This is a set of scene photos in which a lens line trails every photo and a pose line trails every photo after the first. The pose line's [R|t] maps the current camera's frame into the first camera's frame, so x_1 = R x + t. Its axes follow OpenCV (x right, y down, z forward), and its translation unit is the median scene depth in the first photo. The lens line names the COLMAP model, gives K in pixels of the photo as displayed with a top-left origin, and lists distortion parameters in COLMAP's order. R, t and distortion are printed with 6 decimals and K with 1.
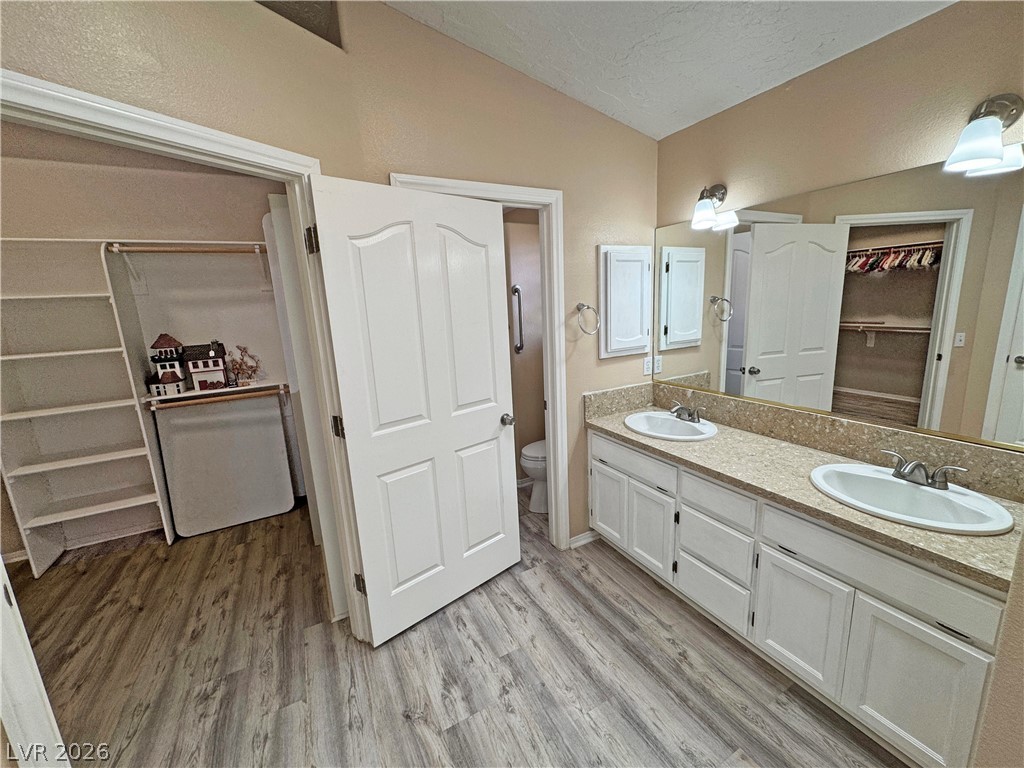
lens RADIAL K [[408.8, 0, 515.2], [0, 408.8, 384.0], [0, 0, 1]] dist [-0.001072, 0.000024]
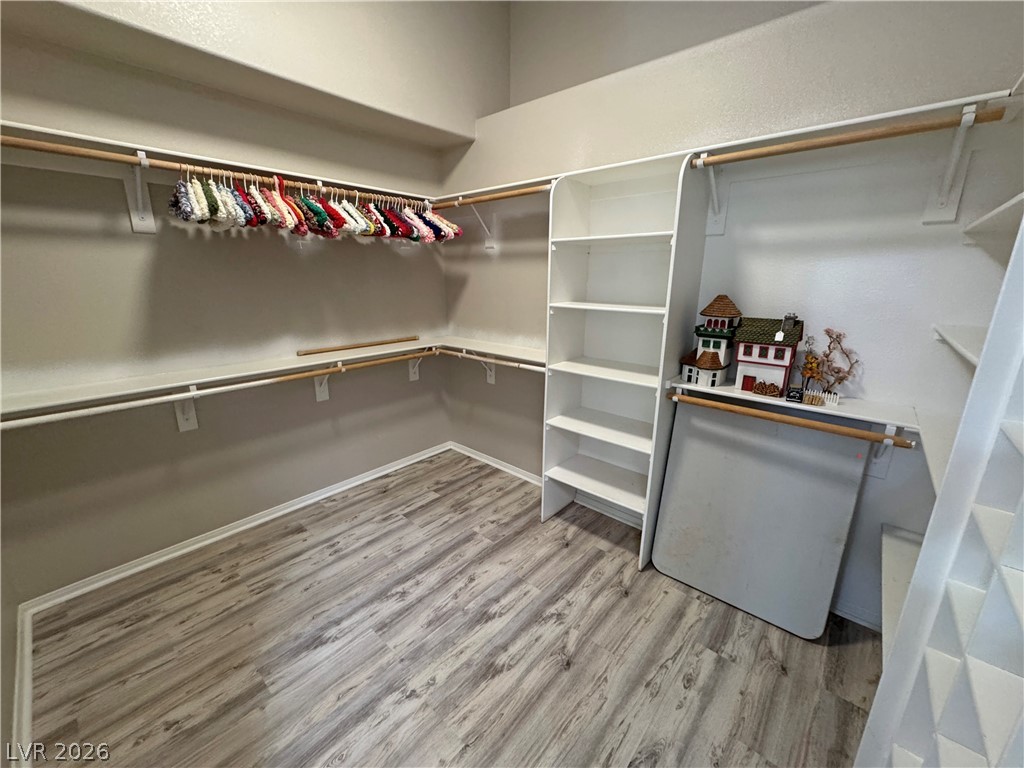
lens RADIAL K [[408.8, 0, 511.3], [0, 408.8, 382.6], [0, 0, 1]] dist [-0.001072, 0.000024]
pose [[0.344658, 0.290536, -0.892636, -0.343429], [-0.206401, 0.951084, 0.229866, -0.069077], [0.915756, 0.105015, 0.387766, 0.441765]]
